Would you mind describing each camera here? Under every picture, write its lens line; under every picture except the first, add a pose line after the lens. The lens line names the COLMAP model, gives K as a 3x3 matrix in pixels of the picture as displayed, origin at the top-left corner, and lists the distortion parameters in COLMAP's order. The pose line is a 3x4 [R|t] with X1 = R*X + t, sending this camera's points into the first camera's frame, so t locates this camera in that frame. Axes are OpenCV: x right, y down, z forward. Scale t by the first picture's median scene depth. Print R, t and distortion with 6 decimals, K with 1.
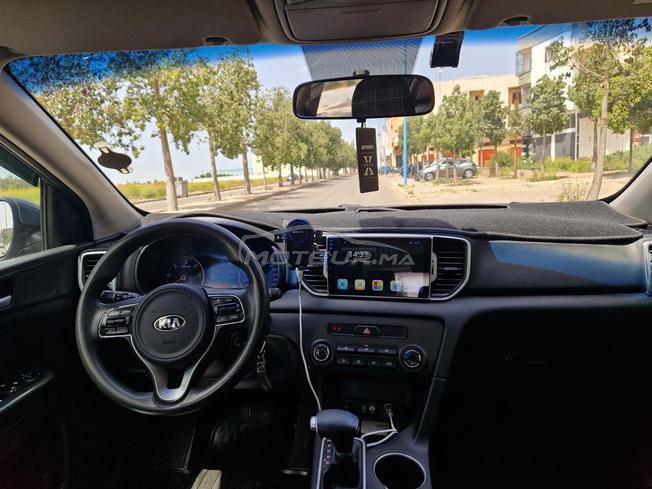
lens RADIAL K [[430.3, 0, 326.0], [0, 430.3, 244.5], [0, 0, 1]] dist [-0.052544, -0.000578]
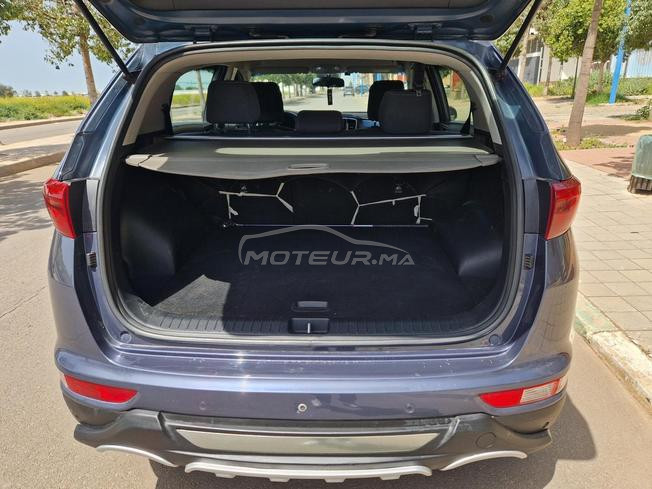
lens RADIAL K [[436.5, 0, 326.0], [0, 436.5, 244.5], [0, 0, 1]] dist [0.002782, -0.000704]
pose [[0.998052, 0.011096, 0.061391, -0.008587], [-0.021720, 0.984293, 0.175201, 0.021516], [-0.058482, -0.176193, 0.982617, -0.159361]]
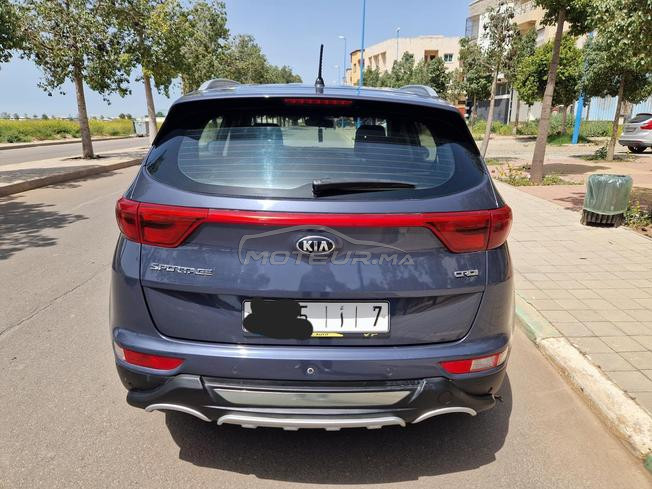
lens RADIAL K [[436.5, 0, 326.0], [0, 436.5, 244.5], [0, 0, 1]] dist [0.002782, -0.000704]
pose [[0.993493, 0.033109, 0.108977, -0.015496], [-0.044951, 0.993126, 0.108072, 0.022204], [-0.104649, -0.112268, 0.988152, -0.185004]]
